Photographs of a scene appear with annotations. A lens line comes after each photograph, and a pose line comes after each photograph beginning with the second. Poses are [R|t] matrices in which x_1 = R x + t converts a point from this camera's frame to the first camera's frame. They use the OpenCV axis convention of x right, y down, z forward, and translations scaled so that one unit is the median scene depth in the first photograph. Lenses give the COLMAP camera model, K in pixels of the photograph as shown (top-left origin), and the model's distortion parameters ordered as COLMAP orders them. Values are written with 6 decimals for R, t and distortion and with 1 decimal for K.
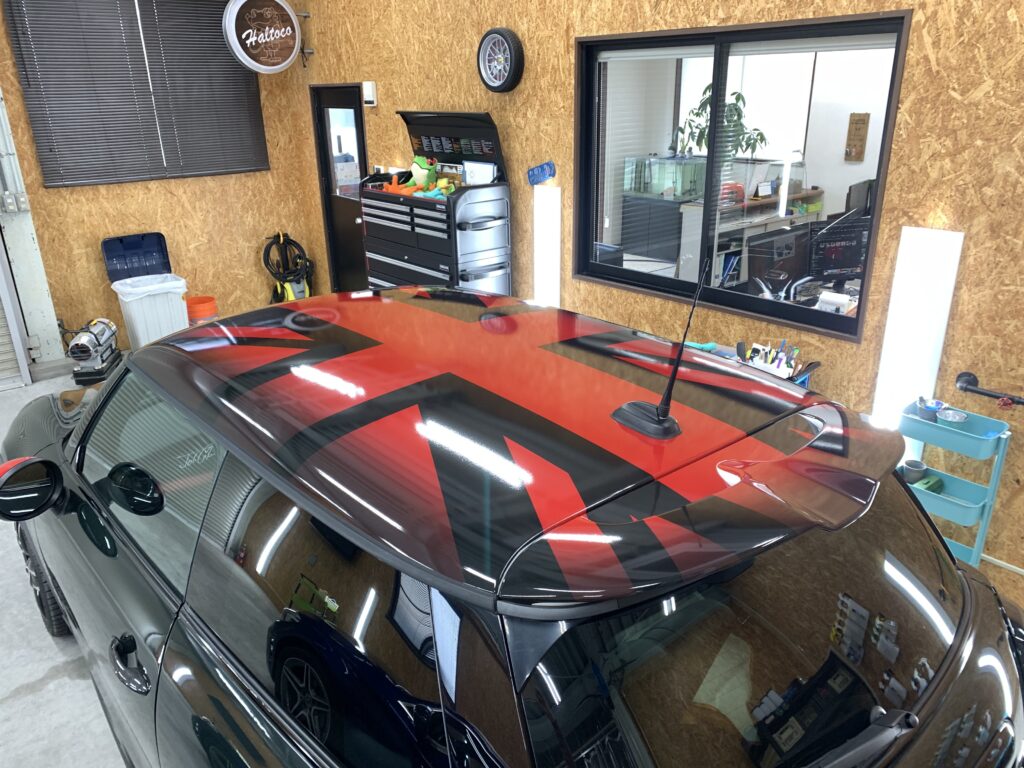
lens RADIAL K [[793.0, 0, 512.0], [0, 793.0, 384.0], [0, 0, 1]] dist [0.034224, -0.005040]
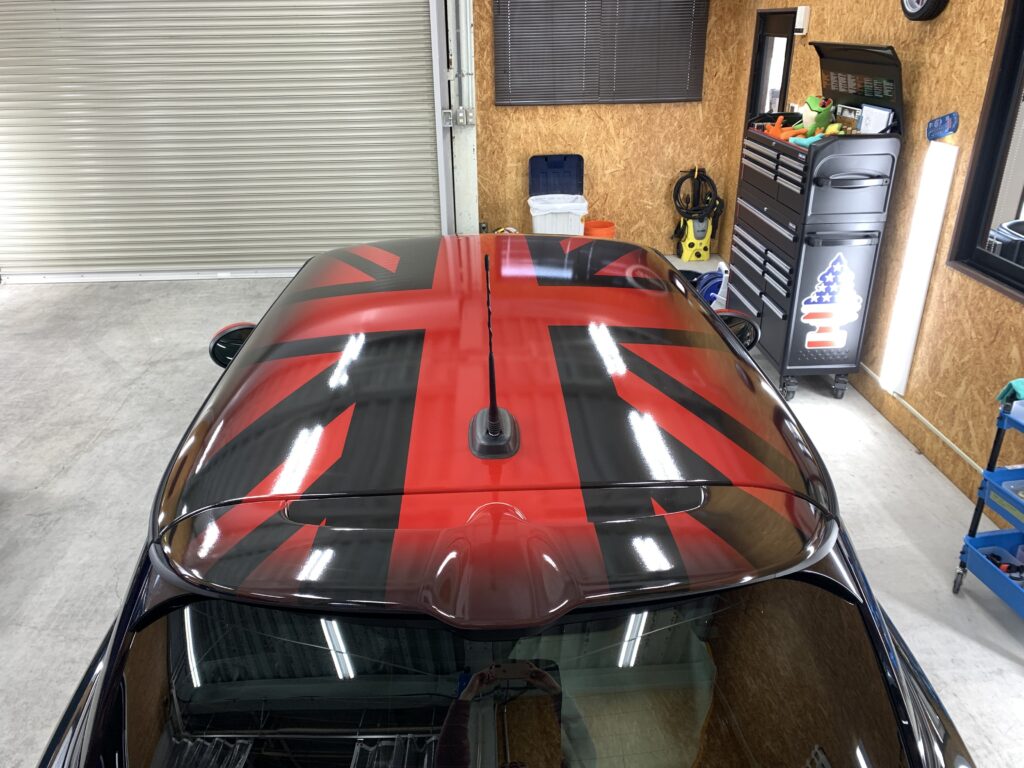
lens RADIAL K [[800.8, 0, 511.8], [0, 800.8, 397.8], [0, 0, 1]] dist [-0.000079, -0.003372]
pose [[0.788195, 0.270385, -0.552847, 0.170173], [-0.216789, 0.962722, 0.161770, -0.033158], [0.575978, -0.007655, 0.817429, 0.080477]]
